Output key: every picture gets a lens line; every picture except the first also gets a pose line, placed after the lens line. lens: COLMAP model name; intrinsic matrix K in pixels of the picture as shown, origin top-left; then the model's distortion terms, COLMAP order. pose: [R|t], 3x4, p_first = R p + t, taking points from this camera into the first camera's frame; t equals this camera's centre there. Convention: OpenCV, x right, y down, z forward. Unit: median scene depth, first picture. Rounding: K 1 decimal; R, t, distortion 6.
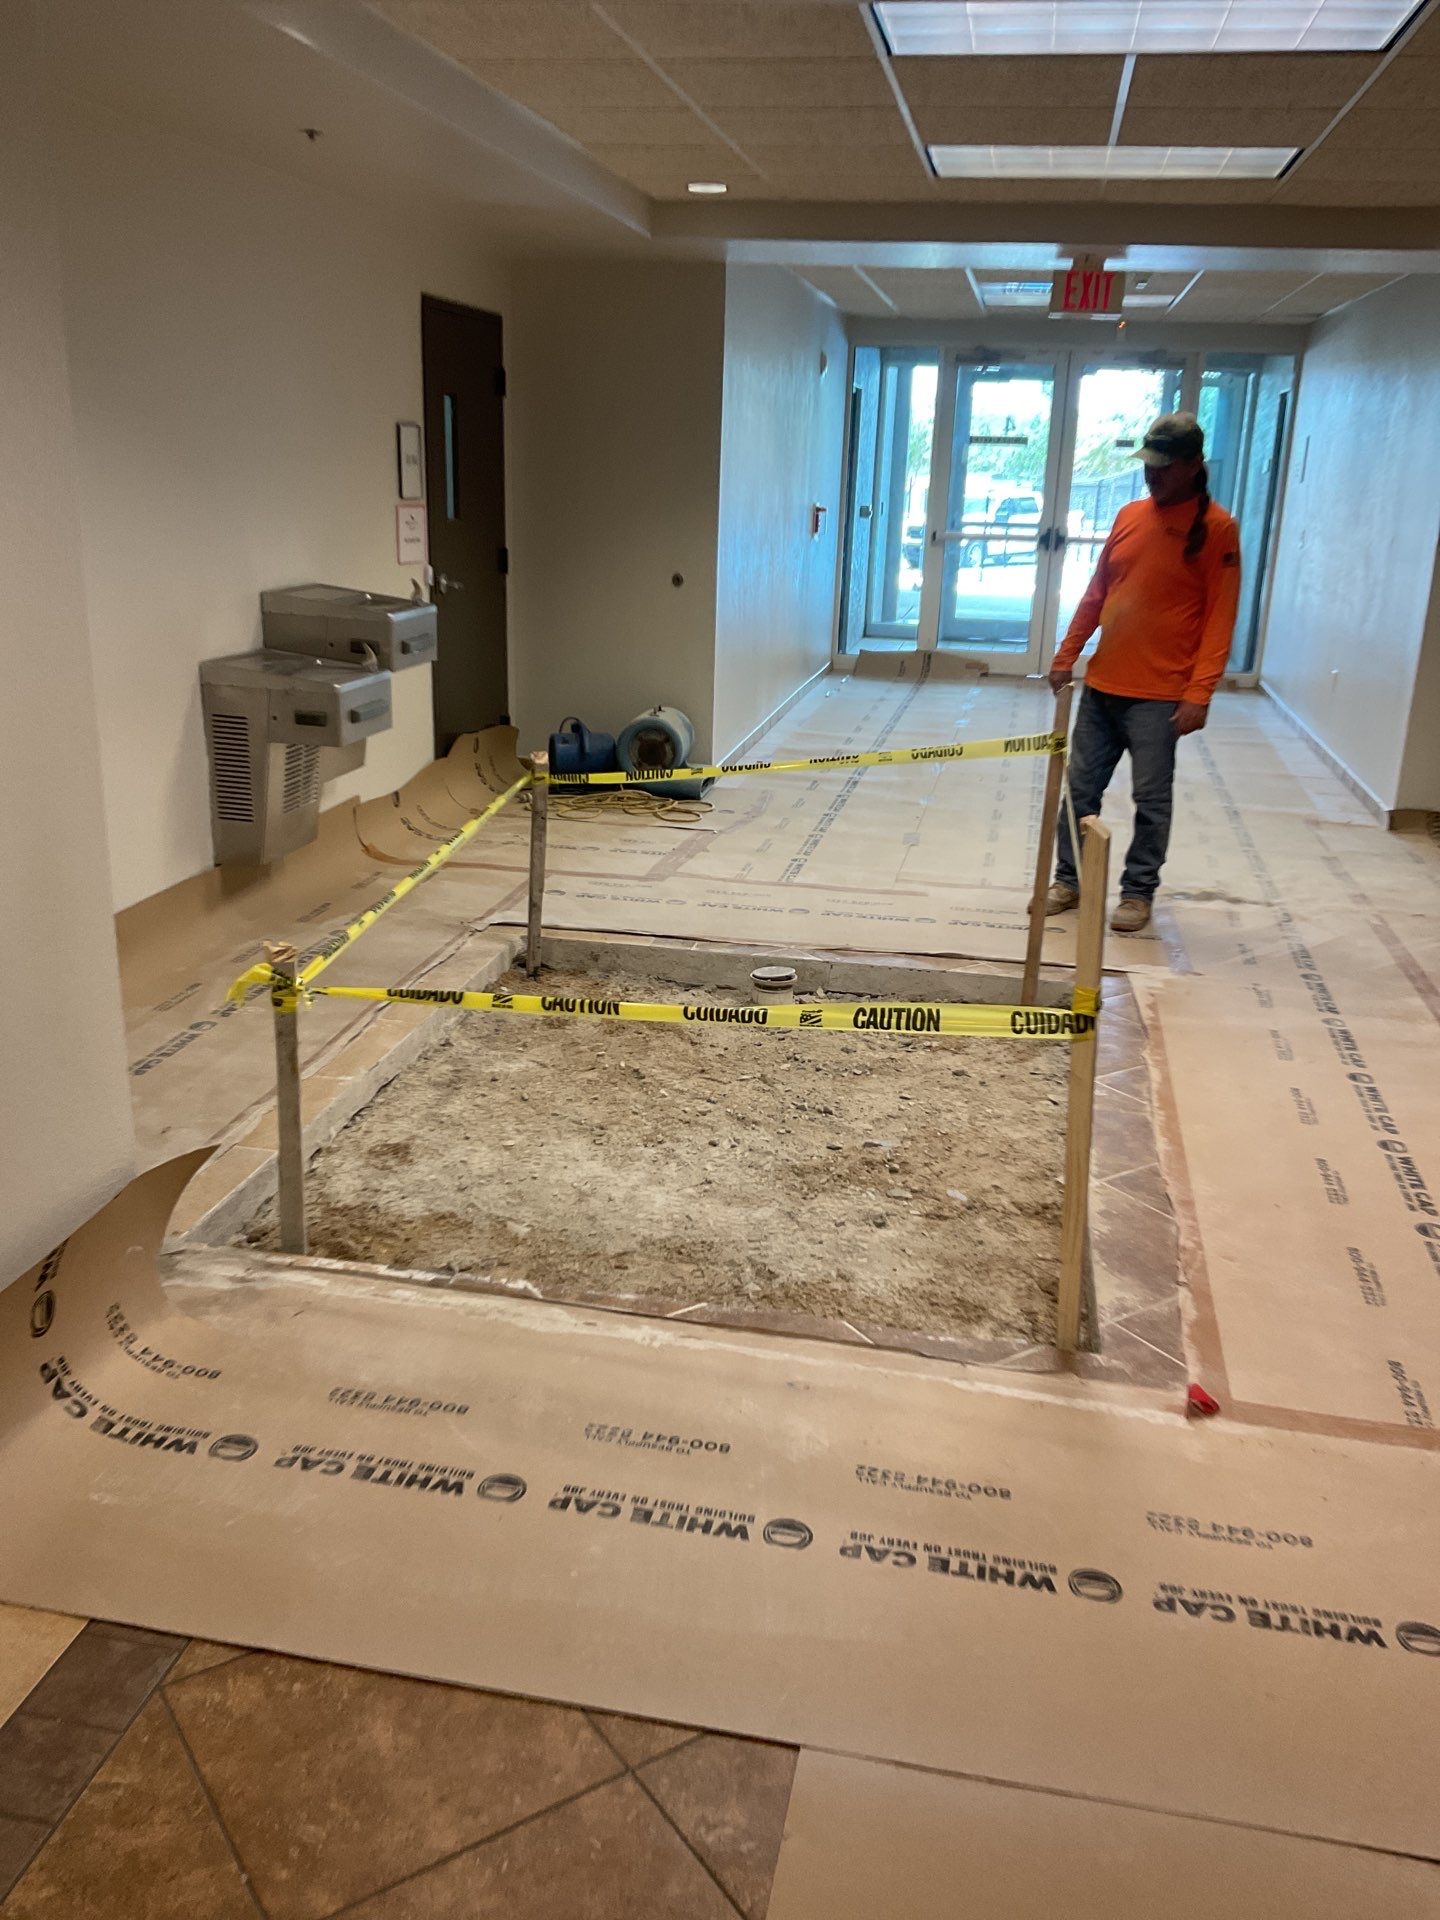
lens RADIAL K [[1608.4, 0, 701.4], [0, 1608.4, 950.5], [0, 0, 1]] dist [0.105082, -0.188502]
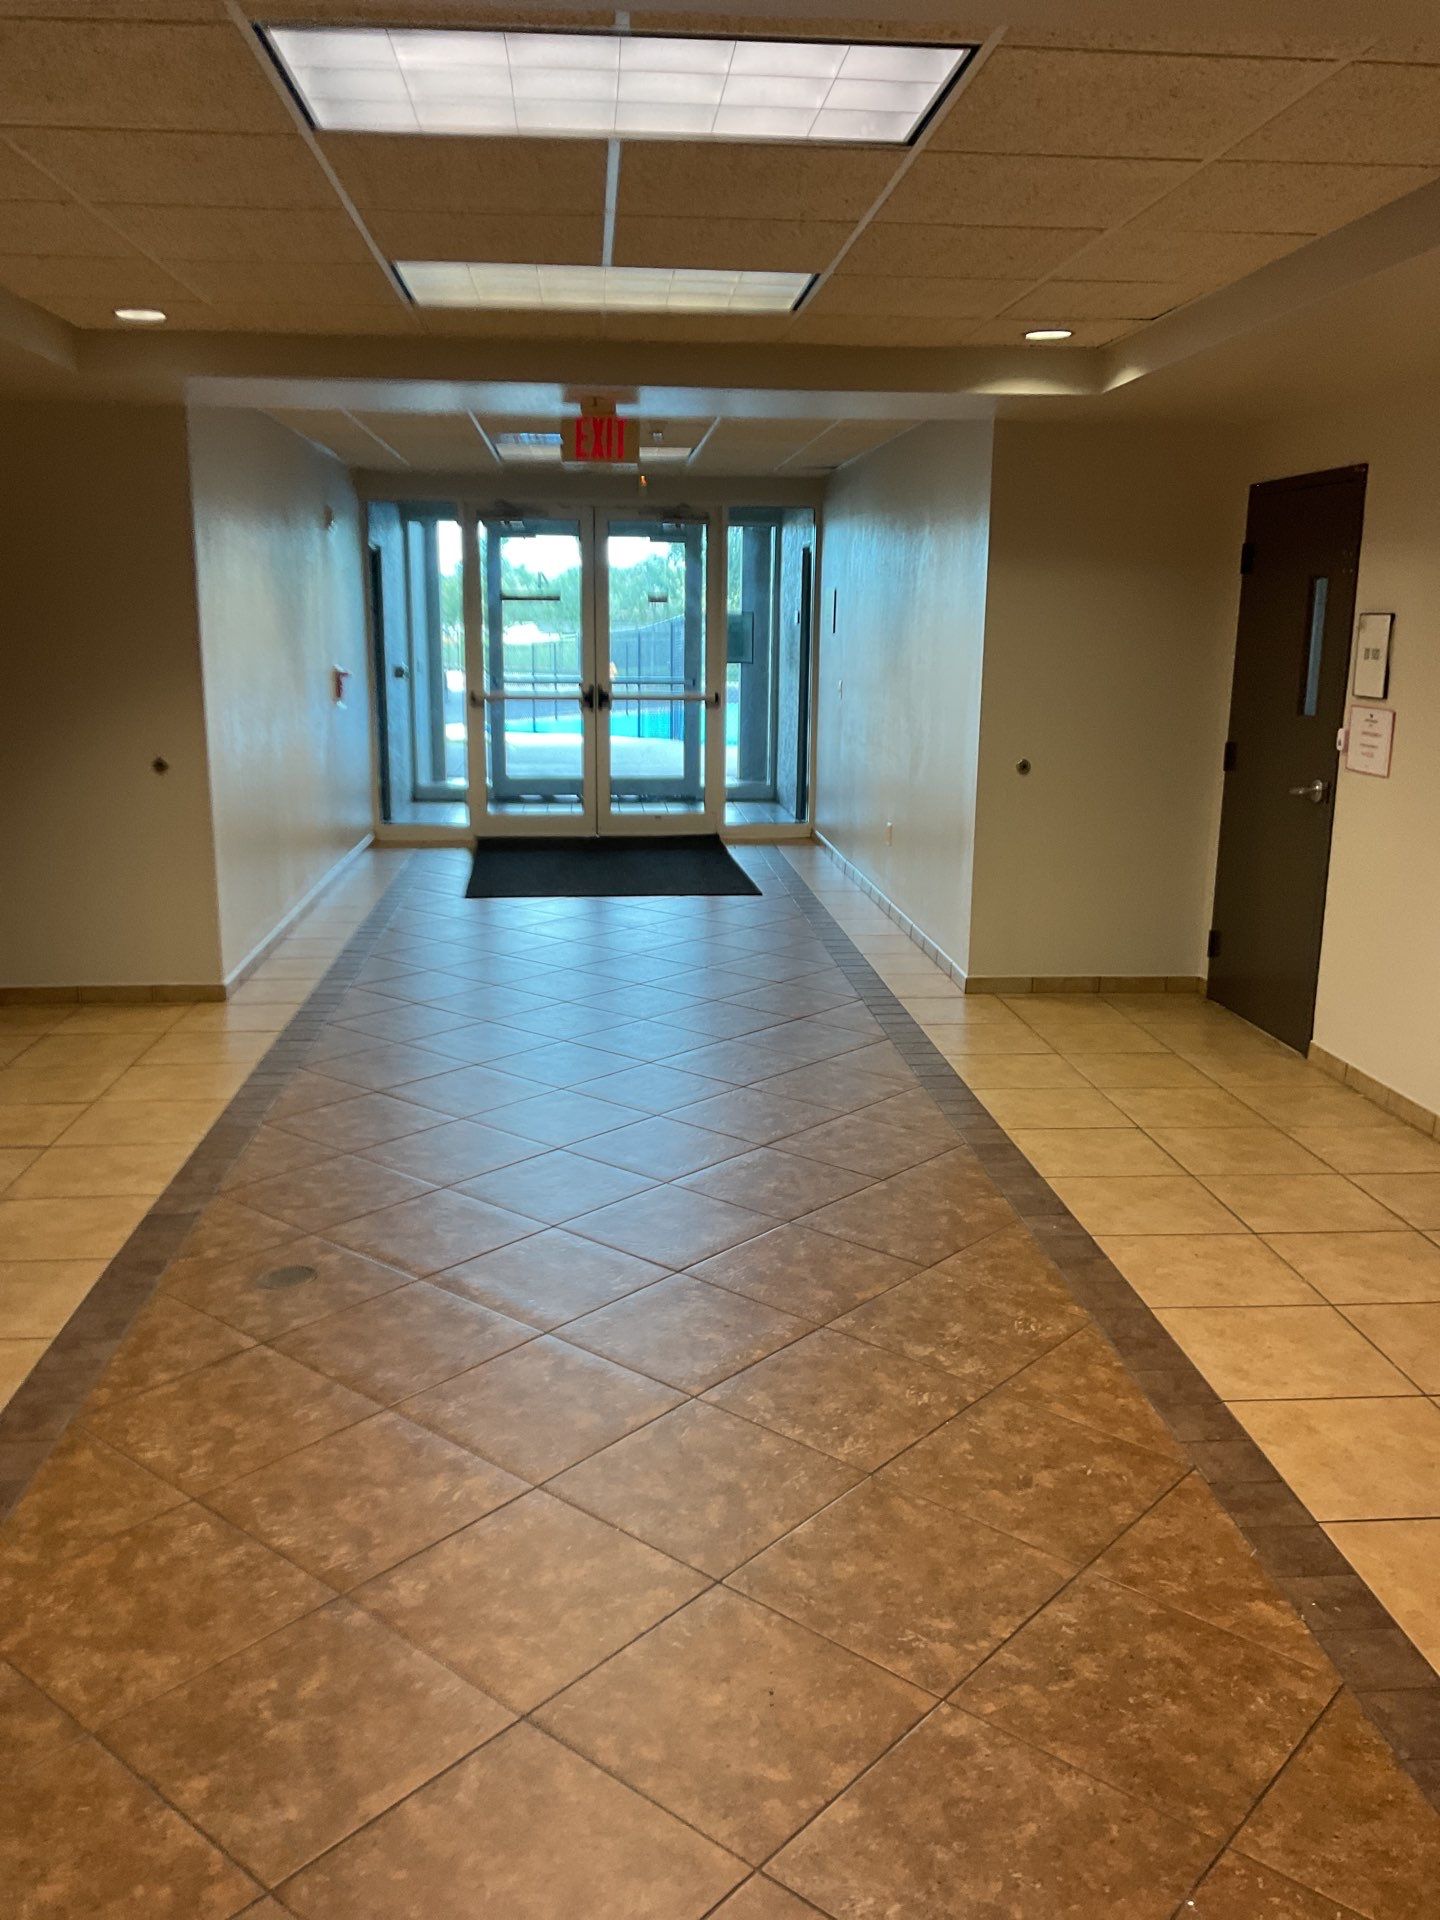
lens RADIAL K [[1608.4, 0, 692.7], [0, 1608.4, 961.5], [0, 0, 1]] dist [0.105082, -0.188502]
pose [[0.965150, -0.079706, 0.249264, 0.030937], [0.099741, 0.992633, -0.068787, -0.038711], [-0.241945, 0.091252, 0.965990, 0.114001]]
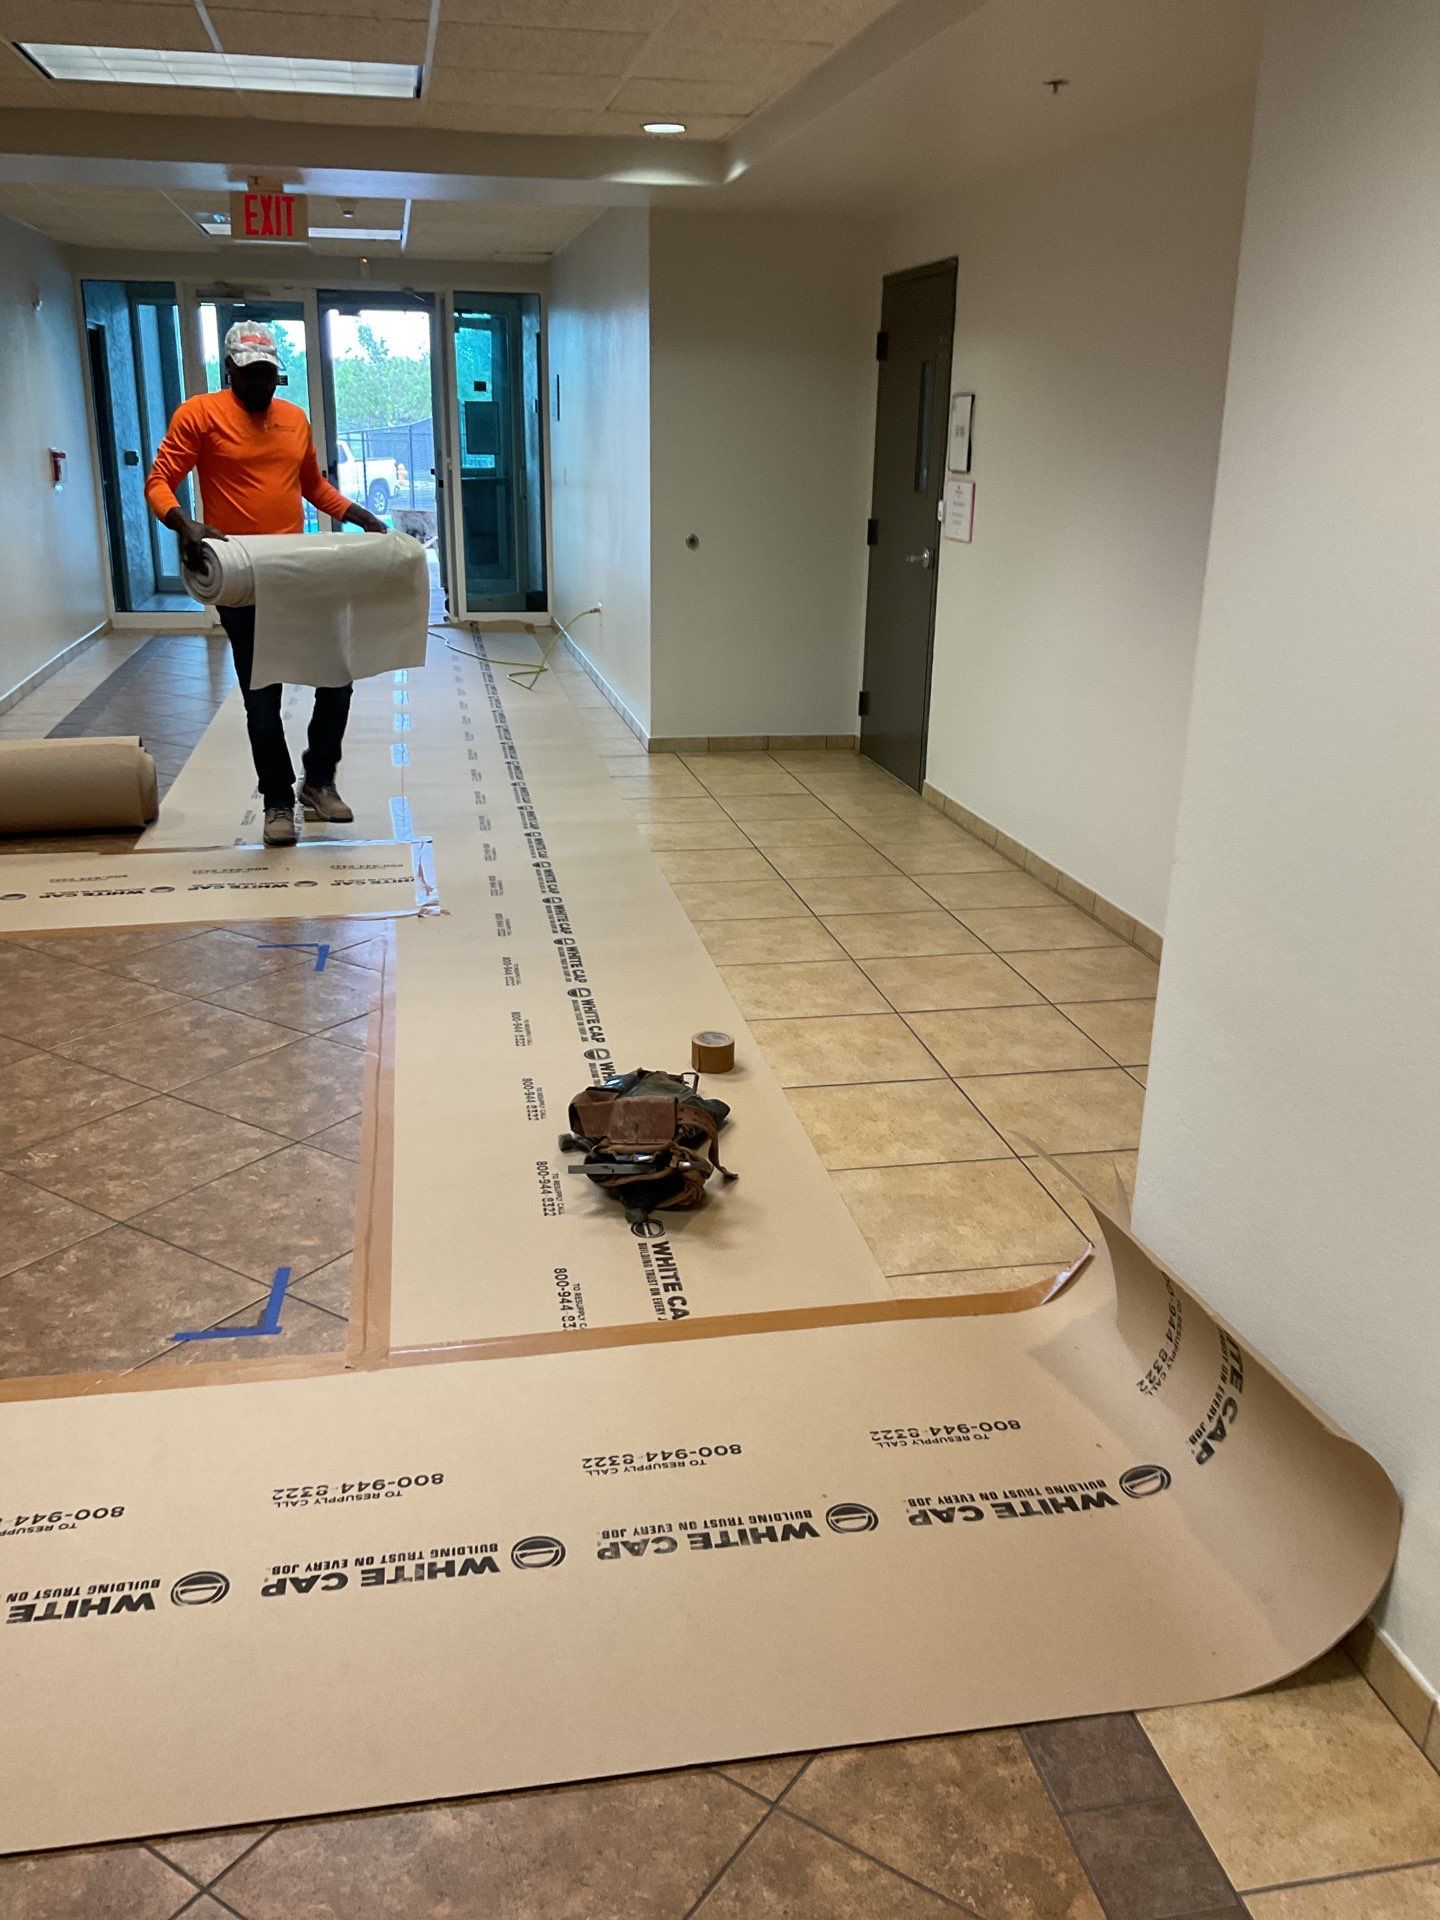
lens RADIAL K [[1608.4, 0, 713.8], [0, 1608.4, 953.4], [0, 0, 1]] dist [0.105082, -0.188502]
pose [[0.924520, -0.136703, 0.355773, 0.064456], [0.126538, 0.990608, 0.051809, 0.006176], [-0.359514, -0.002879, 0.933135, 0.009773]]
